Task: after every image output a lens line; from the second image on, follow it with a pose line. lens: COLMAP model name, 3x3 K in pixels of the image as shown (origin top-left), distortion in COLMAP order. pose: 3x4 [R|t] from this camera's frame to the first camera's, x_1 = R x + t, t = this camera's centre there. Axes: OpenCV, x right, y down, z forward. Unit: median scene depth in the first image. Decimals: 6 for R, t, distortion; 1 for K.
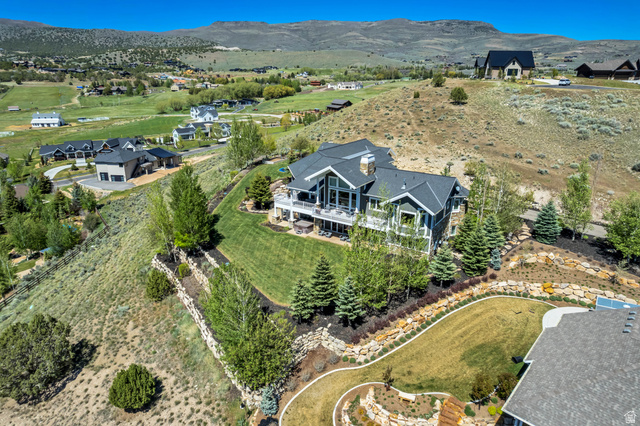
lens RADIAL K [[406.0, 0, 322.2], [0, 406.0, 211.8], [0, 0, 1]] dist [-0.073463, 0.062632]
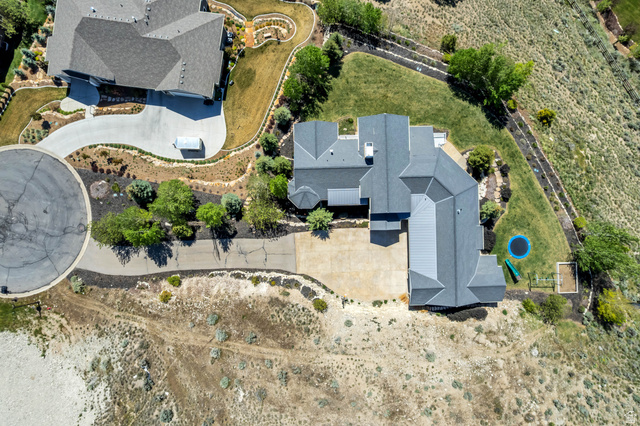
lens RADIAL K [[406.0, 0, 319.1], [0, 406.0, 211.9], [0, 0, 1]] dist [-0.073463, 0.062632]
pose [[-0.819951, 0.572425, -0.003259, 0.034323], [-0.181553, -0.254651, 0.949838, -0.126764], [0.542881, 0.779412, 0.312726, 0.075220]]
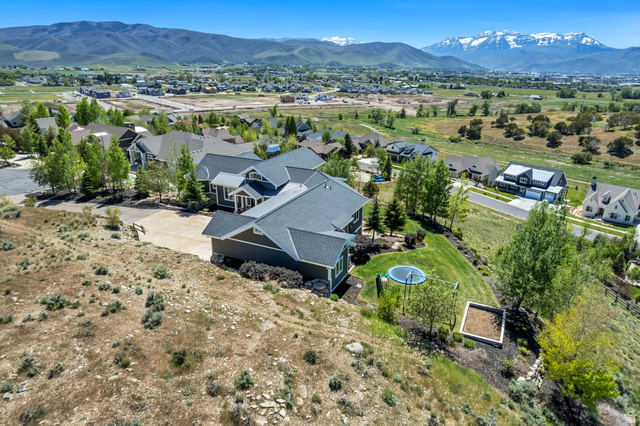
lens RADIAL K [[406.0, 0, 319.6], [0, 406.0, 213.5], [0, 0, 1]] dist [-0.073463, 0.062632]
pose [[-0.991390, 0.036757, -0.125678, 0.014004], [-0.050623, 0.777576, 0.626748, -0.077170], [0.120761, 0.627714, -0.769020, 0.213387]]
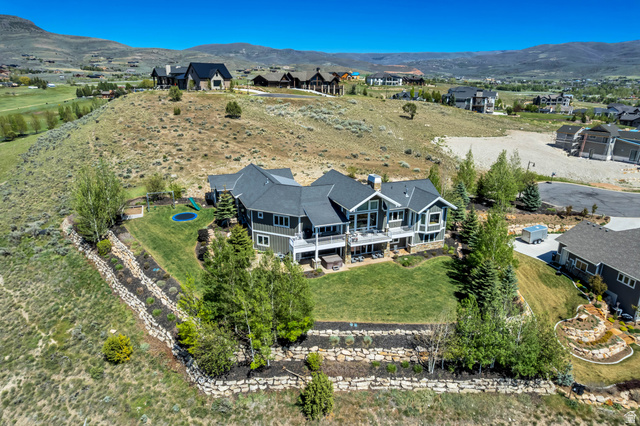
lens RADIAL K [[406.0, 0, 322.2], [0, 406.0, 214.0], [0, 0, 1]] dist [-0.073463, 0.062632]
pose [[0.569522, -0.255496, 0.781260, -0.088204], [0.258298, 0.957946, 0.124984, -0.022274], [-0.780338, 0.130617, 0.611565, 0.048722]]
